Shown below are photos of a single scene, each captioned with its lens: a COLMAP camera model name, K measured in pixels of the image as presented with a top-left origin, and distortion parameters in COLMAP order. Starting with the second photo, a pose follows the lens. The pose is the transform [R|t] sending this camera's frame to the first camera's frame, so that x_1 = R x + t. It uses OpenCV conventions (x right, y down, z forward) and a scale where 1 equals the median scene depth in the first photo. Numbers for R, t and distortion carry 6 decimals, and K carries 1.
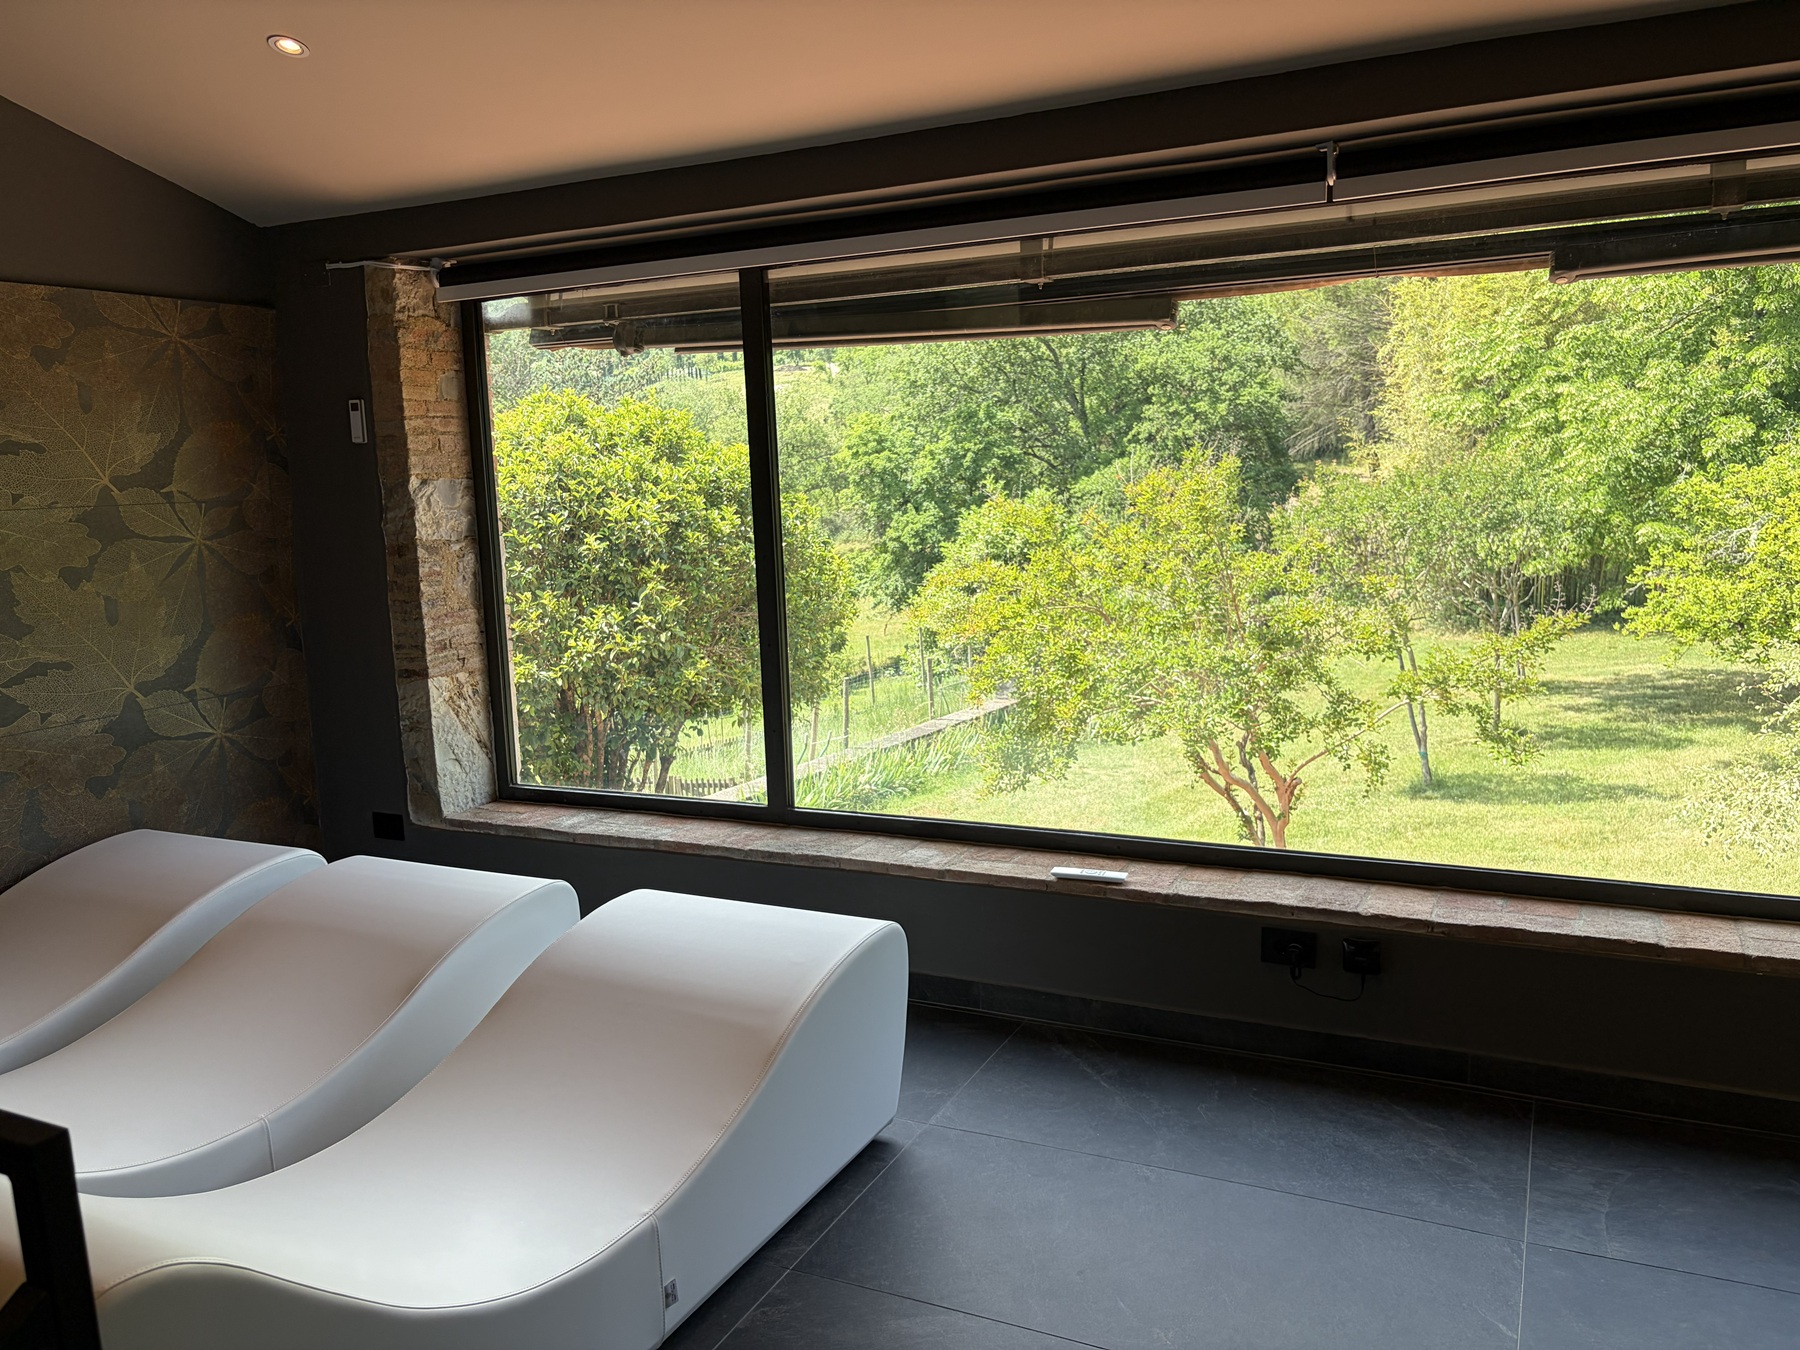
lens RADIAL K [[1360.3, 0, 912.5], [0, 1360.3, 672.6], [0, 0, 1]] dist [0.028741, -0.035873]
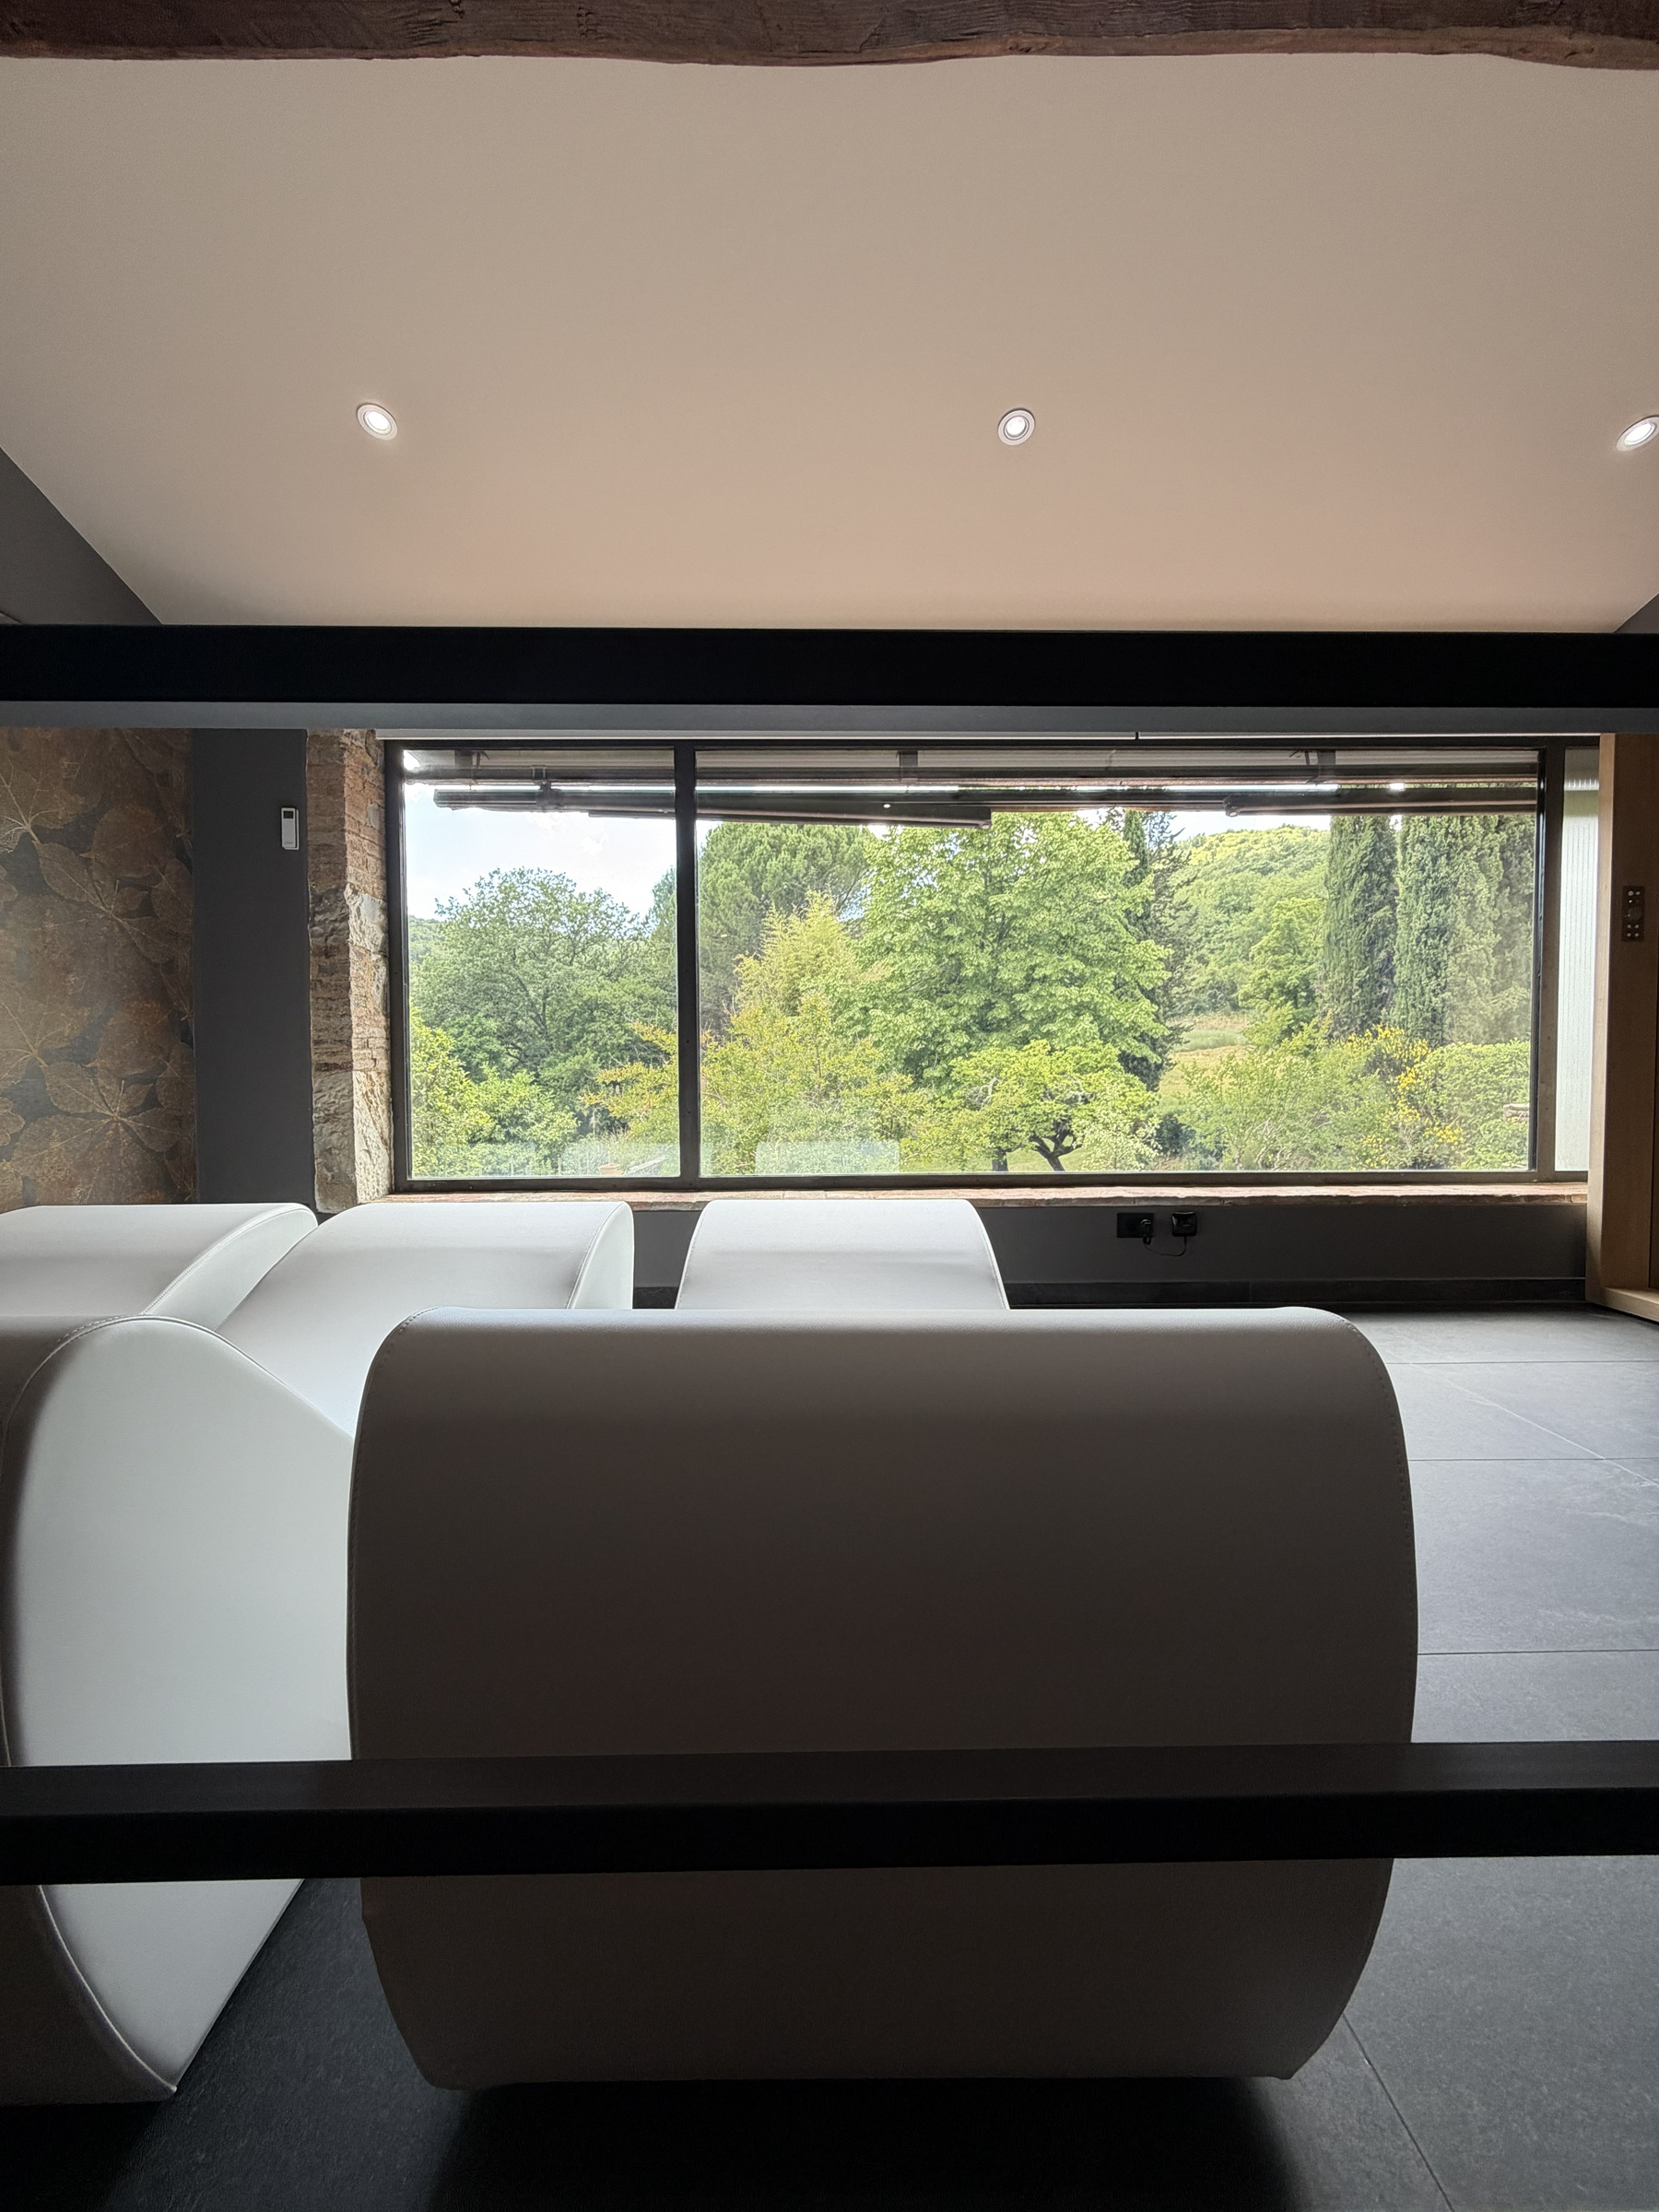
lens RADIAL K [[879.4, 0, 830.6], [0, 879.4, 1102.8], [0, 0, 1]] dist [-0.000941, 0.000936]
pose [[0.891356, 0.013212, 0.453111, -0.335563], [0.041476, 0.993005, -0.110544, 0.122317], [-0.451402, 0.117327, 0.884574, 0.222585]]
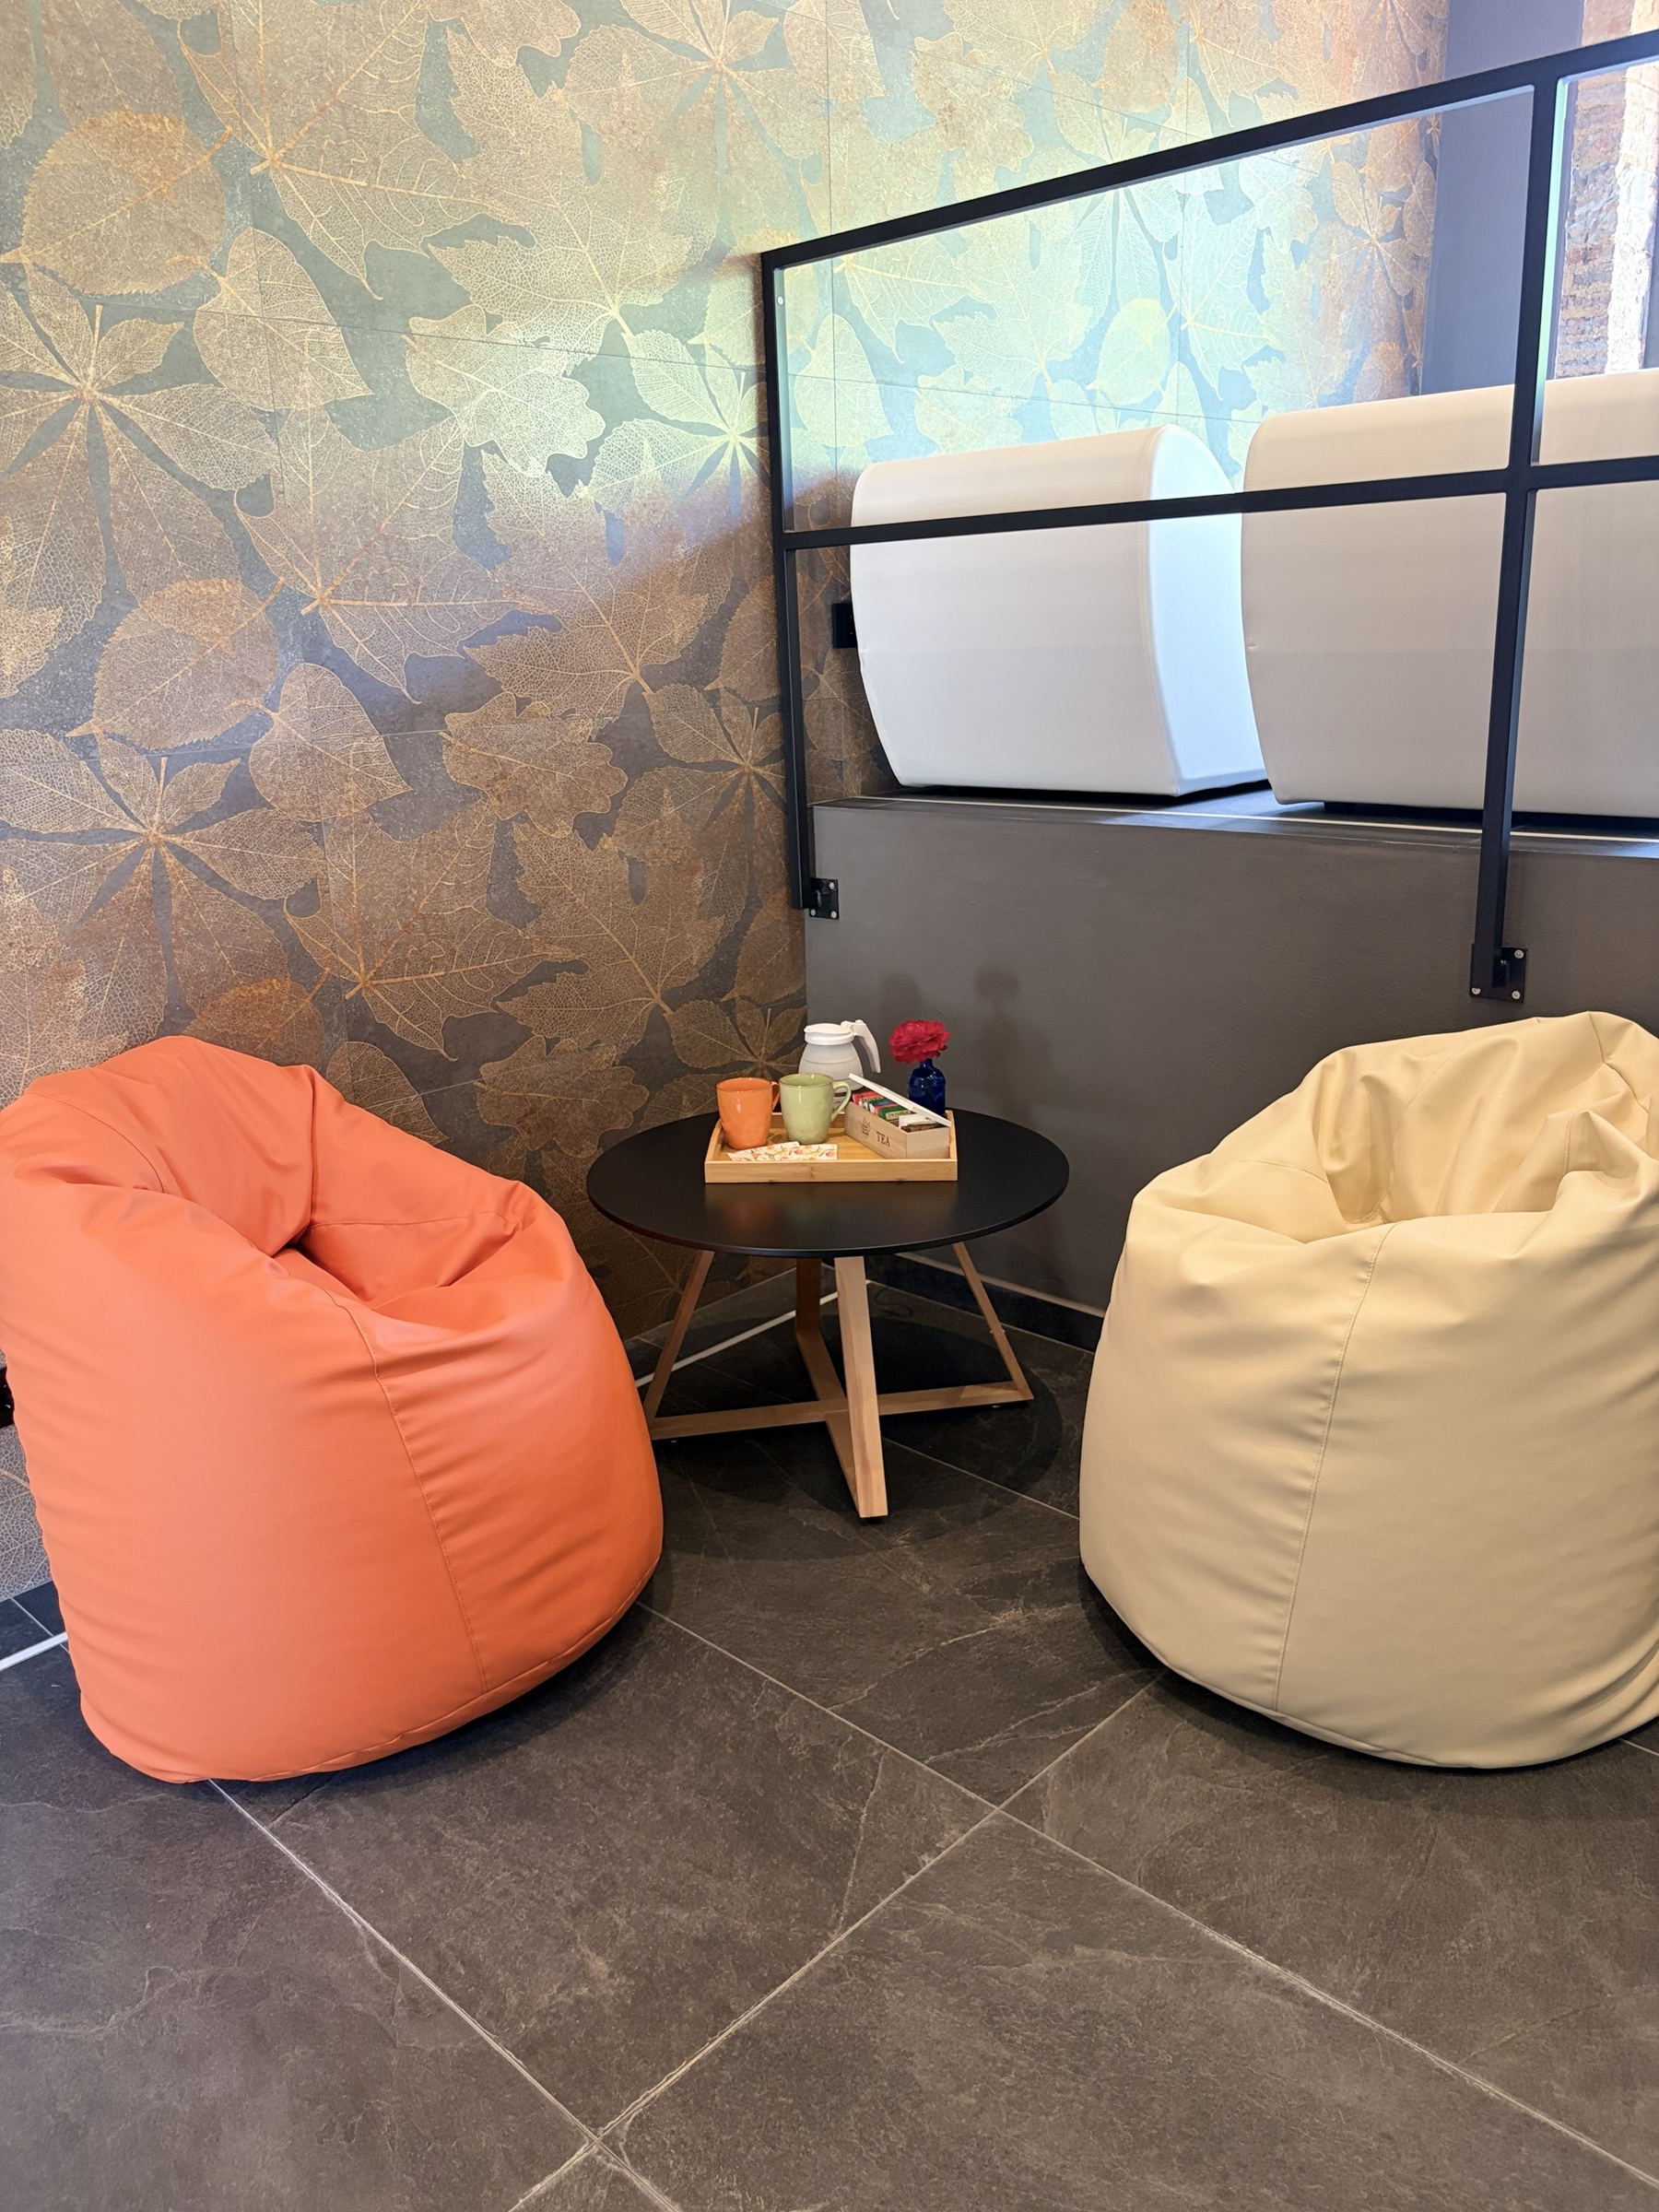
lens RADIAL K [[1671.6, 0, 815.6], [0, 1671.6, 1112.2], [0, 0, 1]] dist [0.028741, -0.035873]
pose [[0.948593, 0.087521, -0.304158, -0.467315], [-0.043880, 0.988092, 0.147471, 0.307792], [0.313443, -0.126544, 0.941138, -0.210535]]
